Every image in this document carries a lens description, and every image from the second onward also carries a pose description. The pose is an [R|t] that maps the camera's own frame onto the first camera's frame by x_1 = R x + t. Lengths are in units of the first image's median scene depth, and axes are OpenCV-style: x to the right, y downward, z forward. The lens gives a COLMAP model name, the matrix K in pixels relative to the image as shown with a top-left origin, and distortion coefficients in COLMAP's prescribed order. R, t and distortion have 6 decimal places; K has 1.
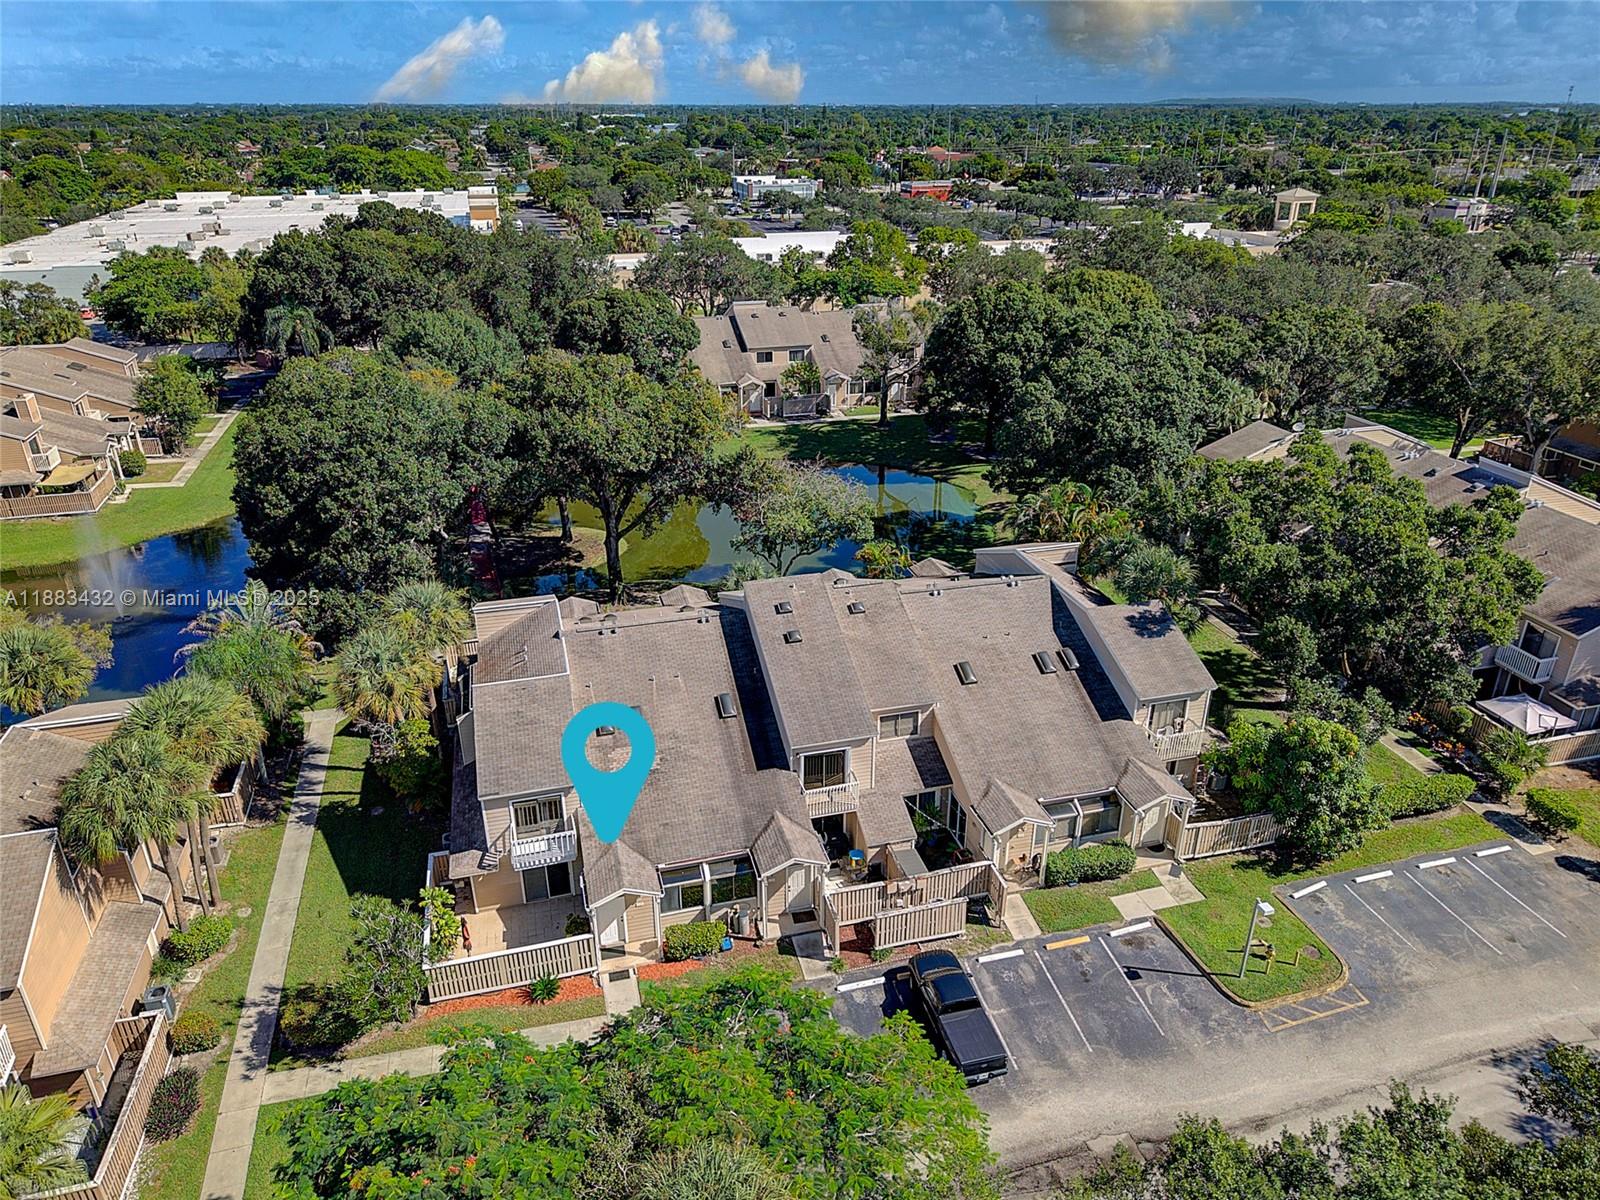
lens RADIAL K [[1067.1, 0, 798.9], [0, 1067.1, 597.9], [0, 0, 1]] dist [0.037294, -0.044768]
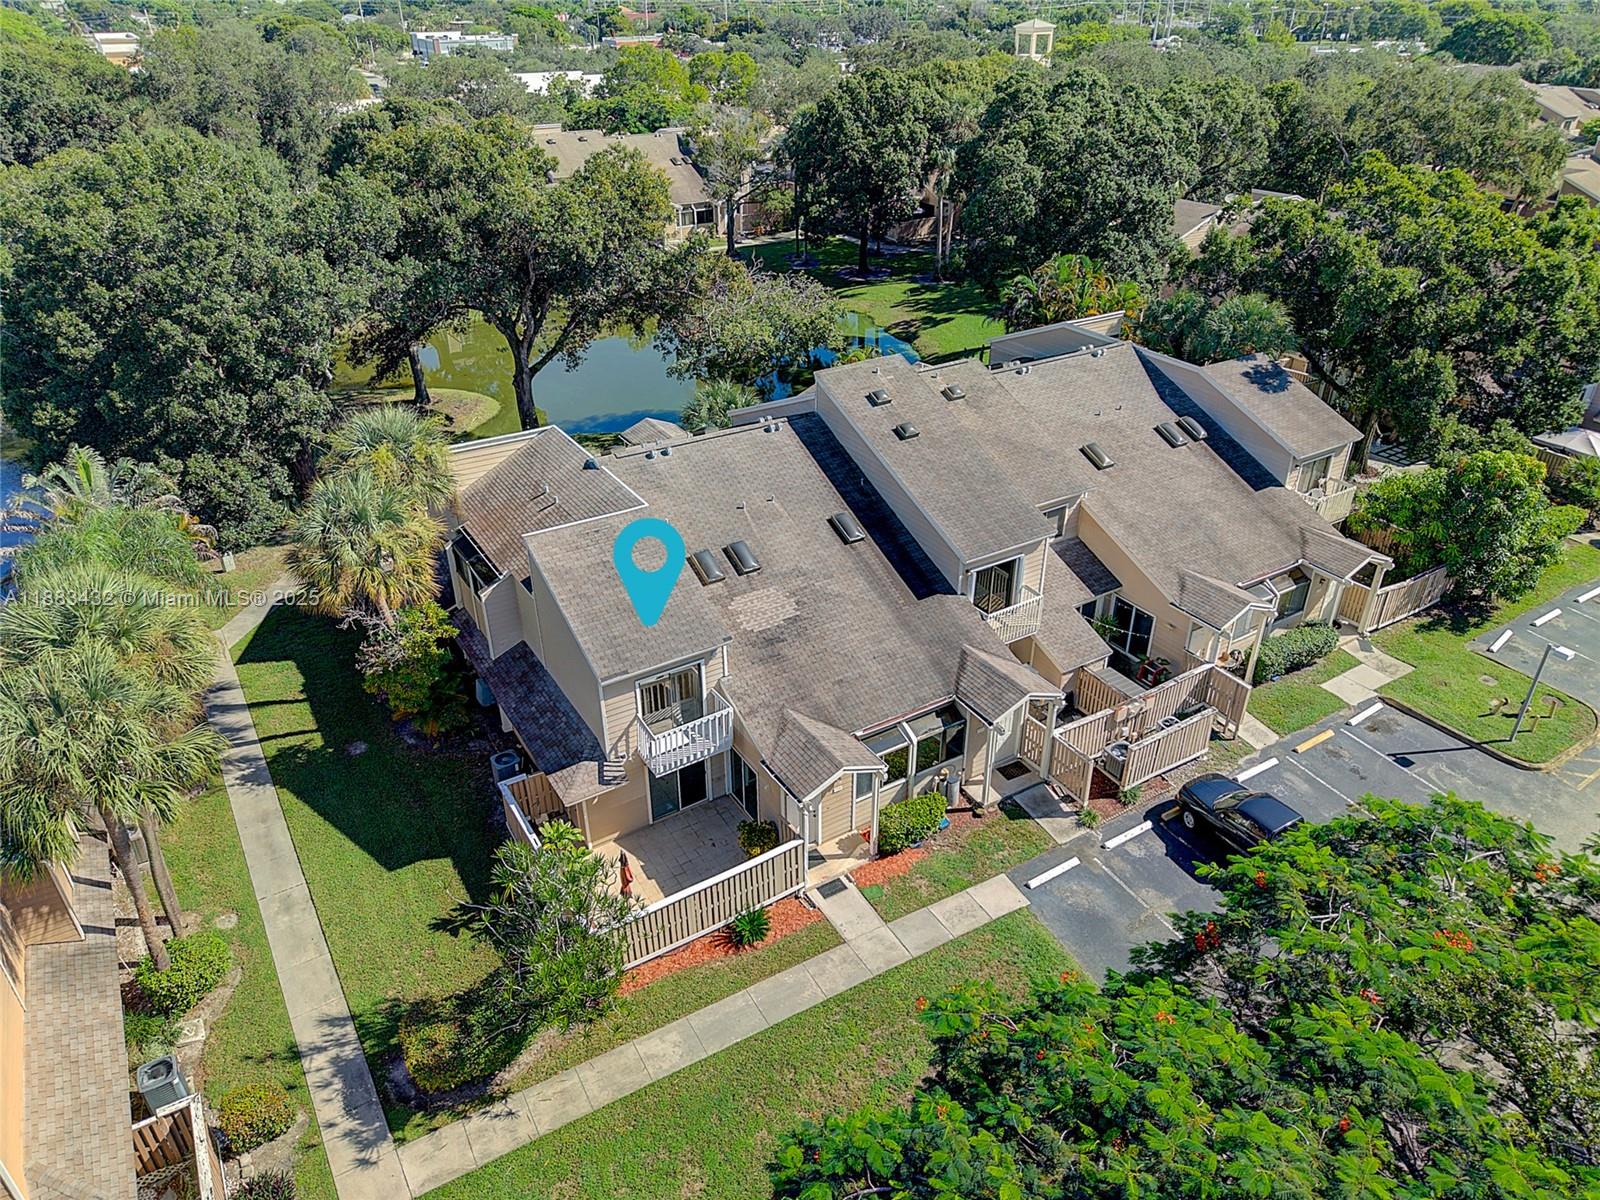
lens RADIAL K [[1067.1, 0, 798.9], [0, 1067.1, 597.9], [0, 0, 1]] dist [0.037294, -0.044768]
pose [[0.958766, -0.144350, 0.244808, -0.295660], [0.121597, 0.986934, 0.105715, 0.067634], [-0.256869, -0.071588, 0.963791, 0.278508]]
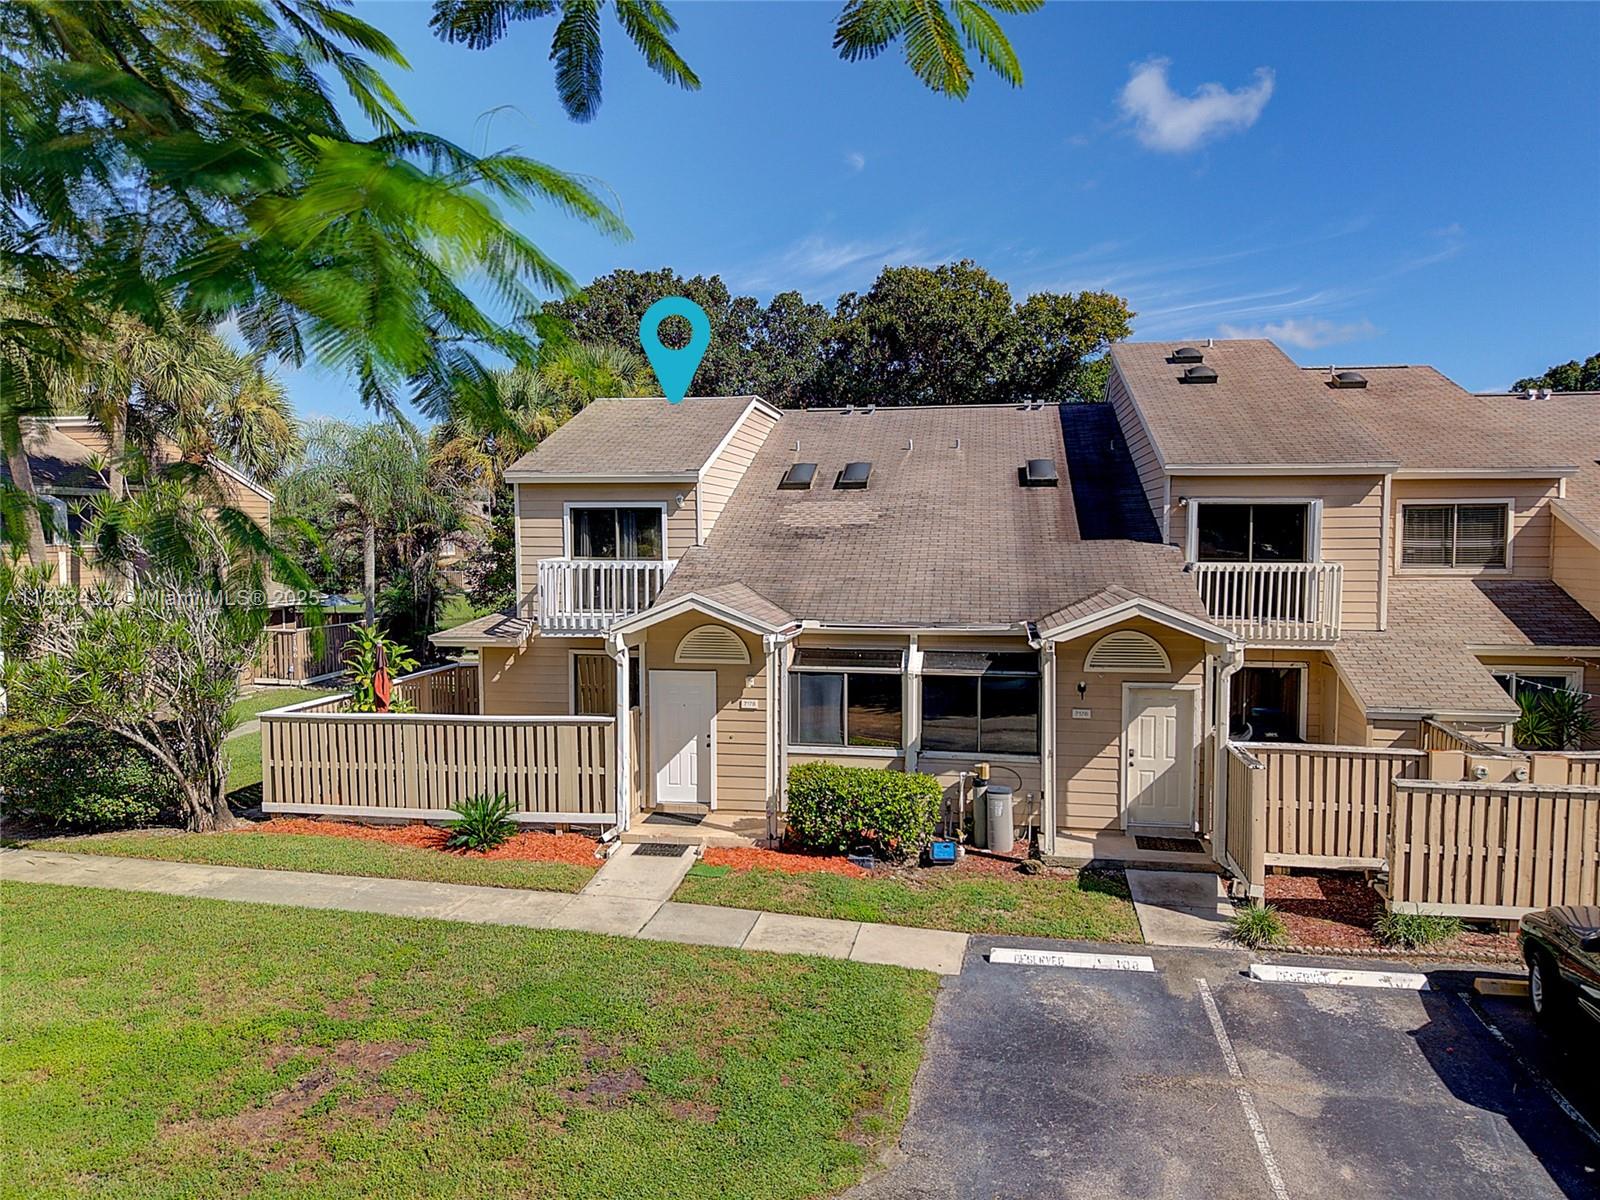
lens RADIAL K [[1067.1, 0, 798.9], [0, 1067.1, 597.9], [0, 0, 1]] dist [0.037294, -0.044768]
pose [[0.907728, 0.026753, -0.418705, 0.038792], [-0.175762, 0.930422, -0.321594, 0.335629], [0.380969, 0.365513, 0.849272, 0.564419]]
